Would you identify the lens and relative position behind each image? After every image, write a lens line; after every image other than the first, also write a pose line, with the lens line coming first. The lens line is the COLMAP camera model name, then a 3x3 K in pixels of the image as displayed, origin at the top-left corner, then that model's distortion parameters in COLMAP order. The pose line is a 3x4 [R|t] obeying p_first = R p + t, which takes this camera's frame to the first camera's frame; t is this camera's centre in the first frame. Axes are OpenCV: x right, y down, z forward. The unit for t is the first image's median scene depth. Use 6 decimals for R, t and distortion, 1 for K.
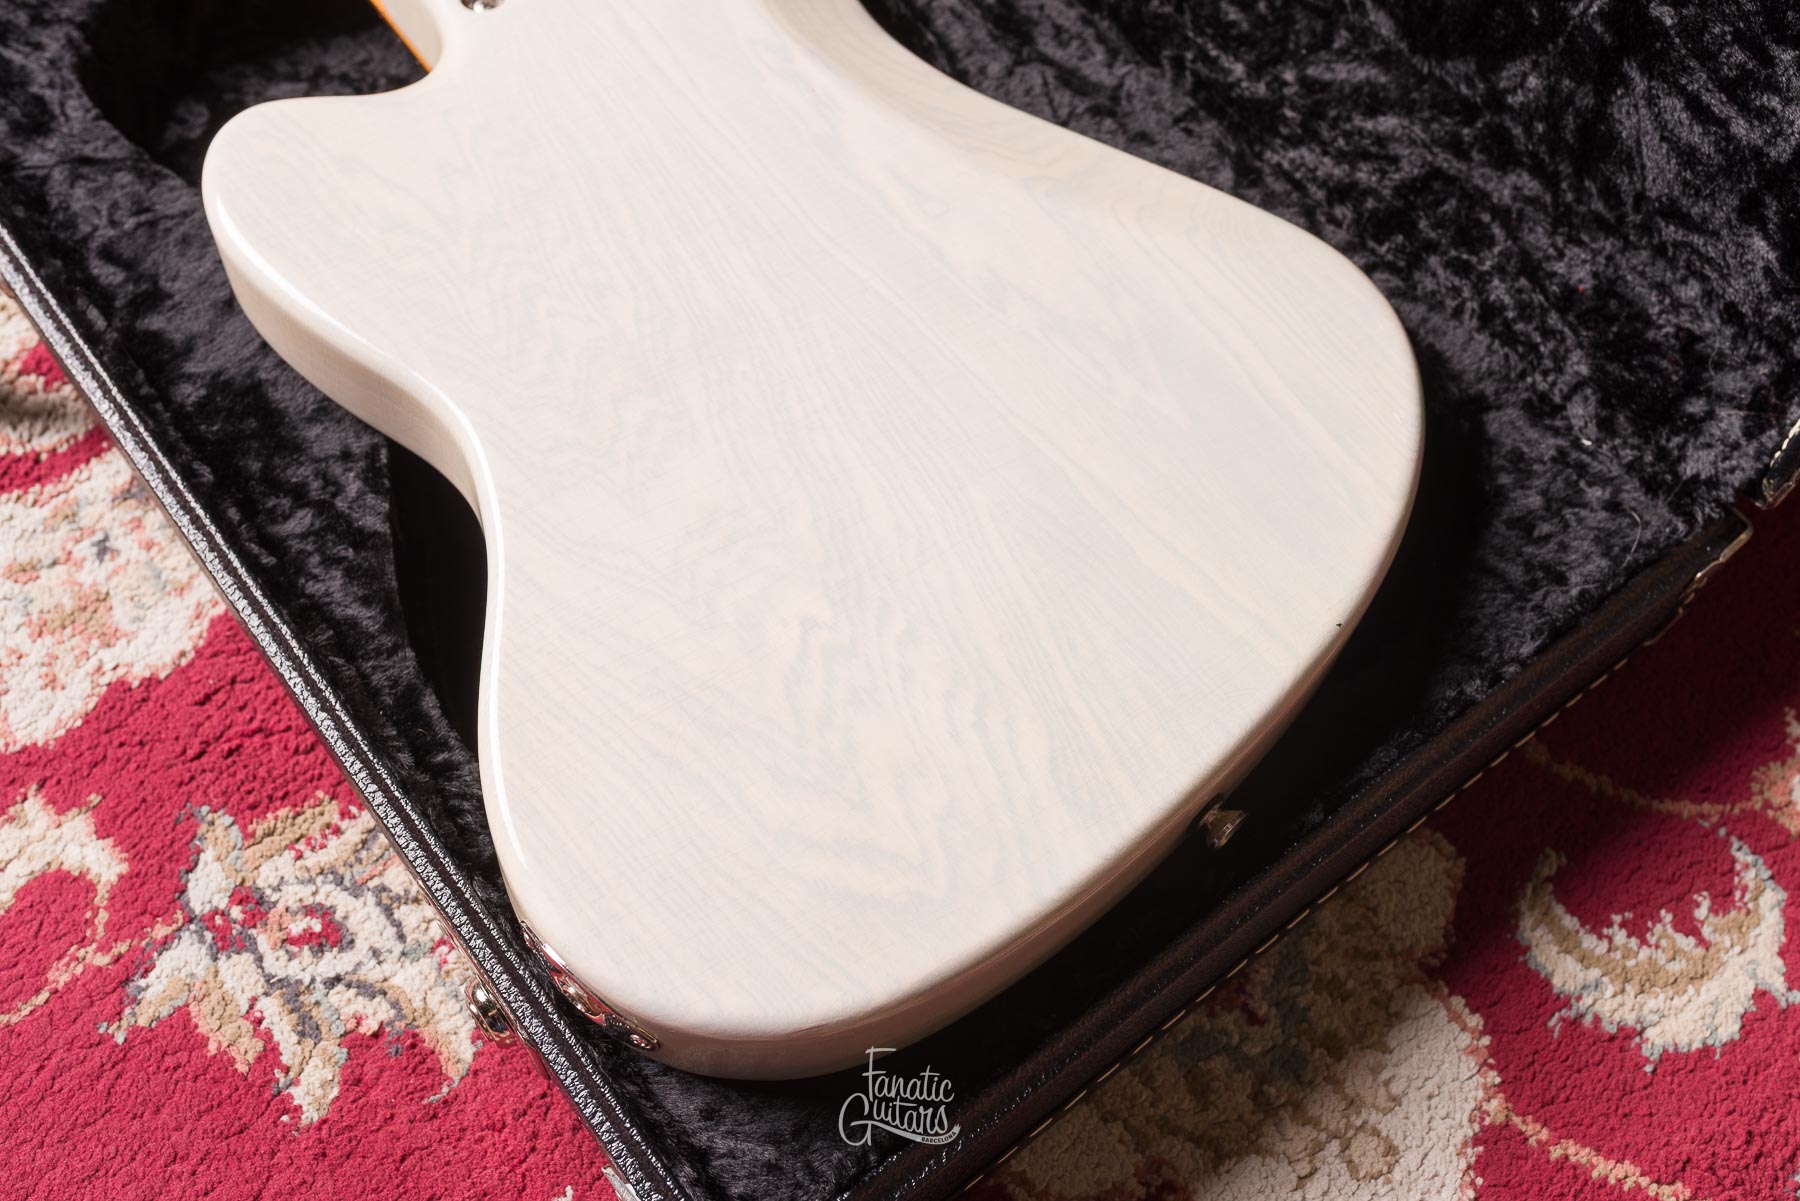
lens RADIAL K [[1760.3, 0, 901.1], [0, 1760.3, 602.8], [0, 0, 1]] dist [-0.002095, 0.003359]
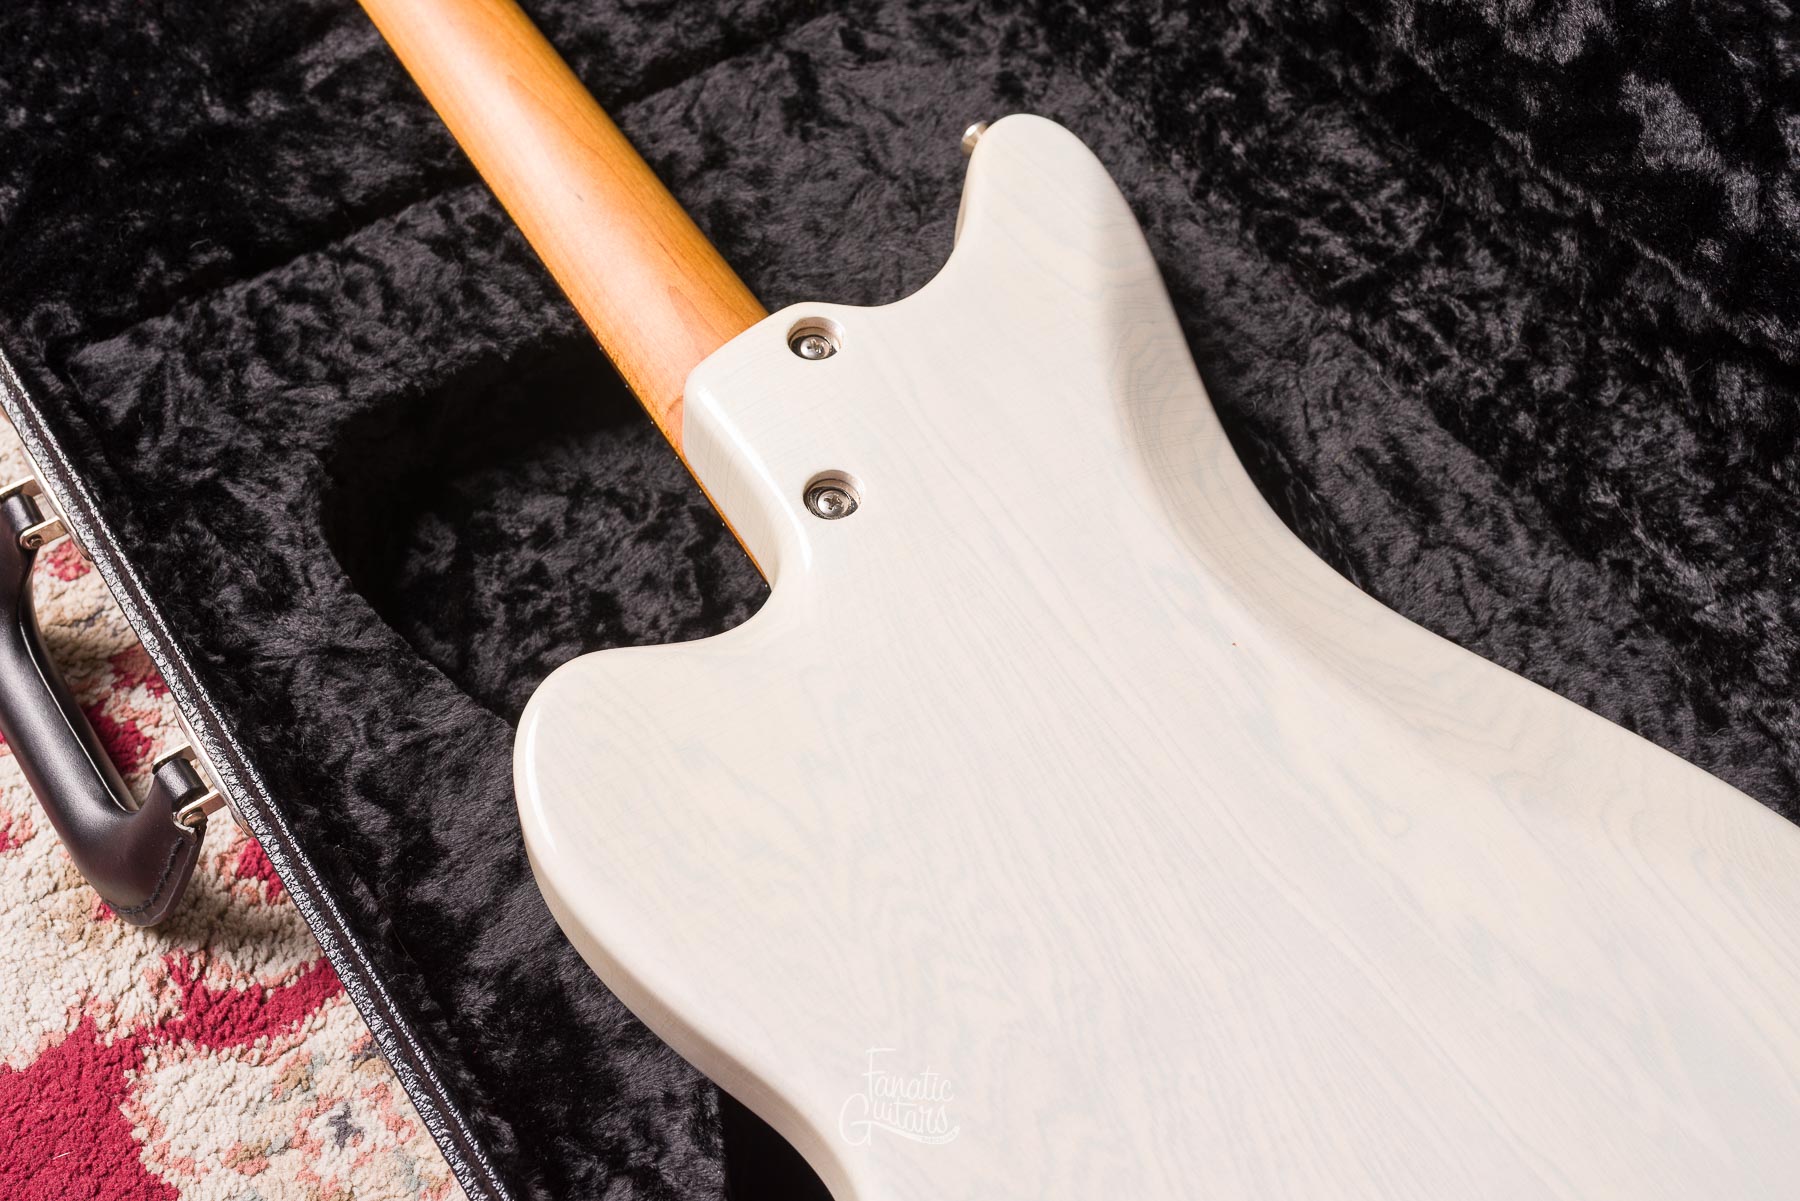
lens RADIAL K [[1748.6, 0, 902.0], [0, 1748.6, 603.9], [0, 0, 1]] dist [-0.013326, 0.019391]
pose [[0.998950, 0.045800, 0.000581, -0.213391], [-0.045804, 0.998862, 0.013284, -0.323054], [0.000028, -0.013297, 0.999912, 0.184706]]
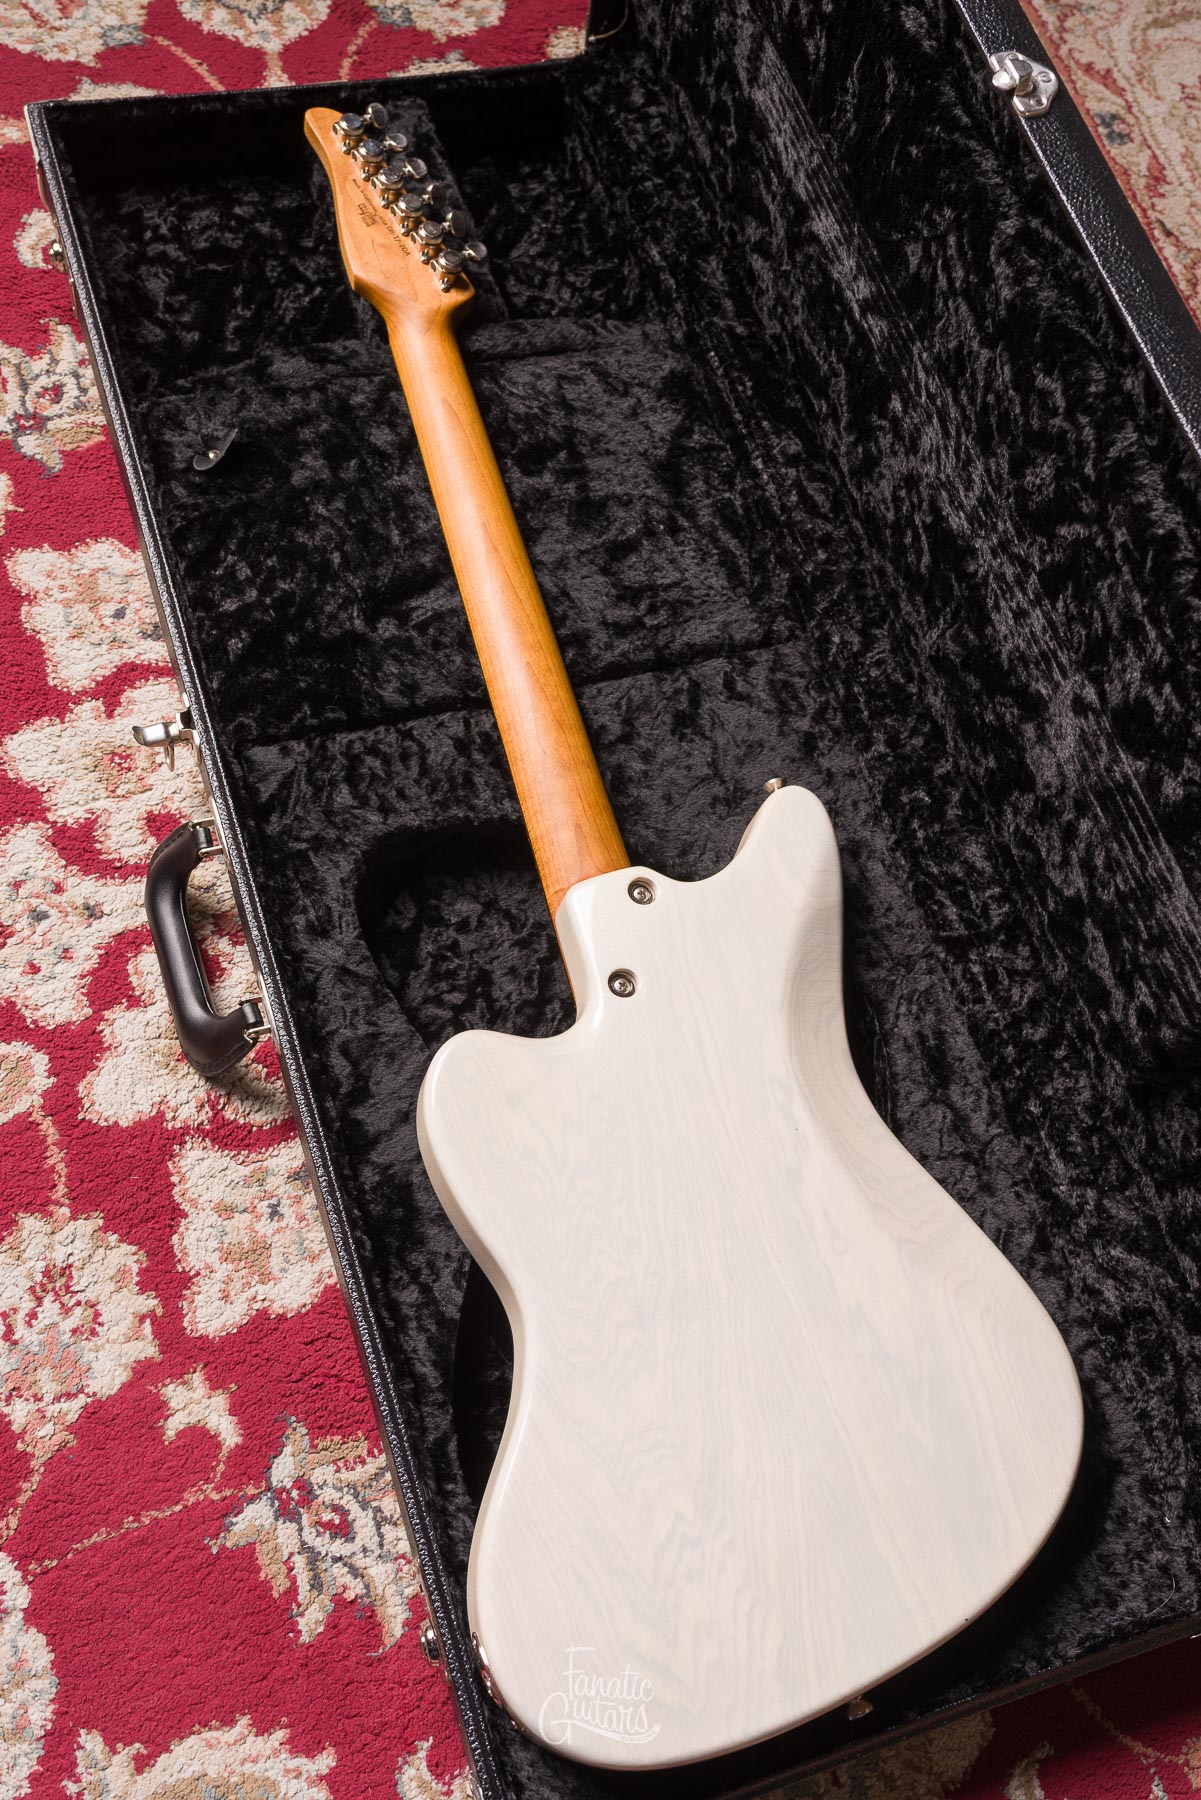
lens RADIAL K [[1785.1, 0, 600.5], [0, 1785.1, 900.0], [0, 0, 1]] dist [-0.003748, 0.009470]
pose [[0.930850, 0.364187, -0.029757, -0.248746], [-0.360782, 0.928939, 0.083116, -0.568536], [0.057912, -0.066633, 0.996095, -0.612061]]
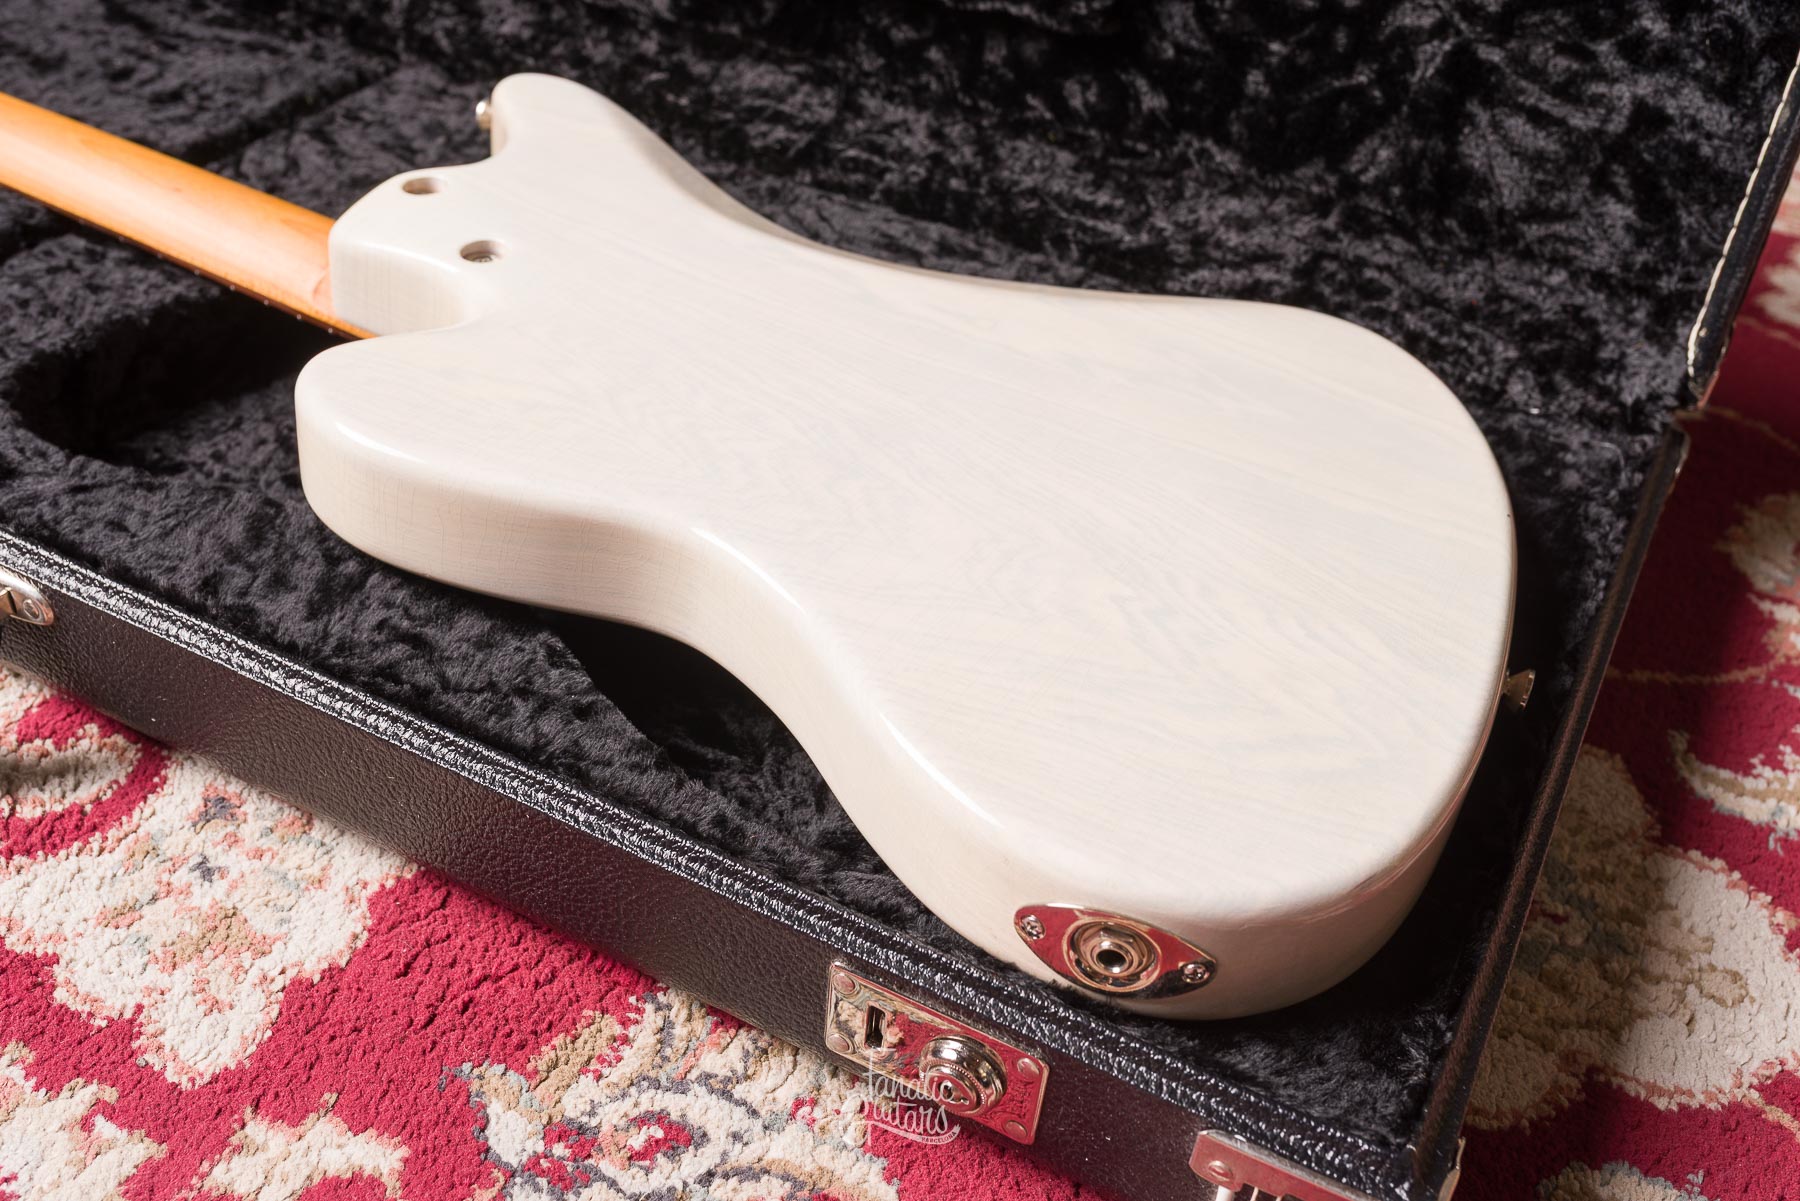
lens RADIAL K [[1760.3, 0, 901.1], [0, 1760.3, 602.8], [0, 0, 1]] dist [-0.002095, 0.003359]
pose [[0.911236, -0.223888, 0.345722, -0.439092], [0.326460, 0.904386, -0.274790, 0.212982], [-0.251144, 0.363263, 0.897199, 0.095326]]
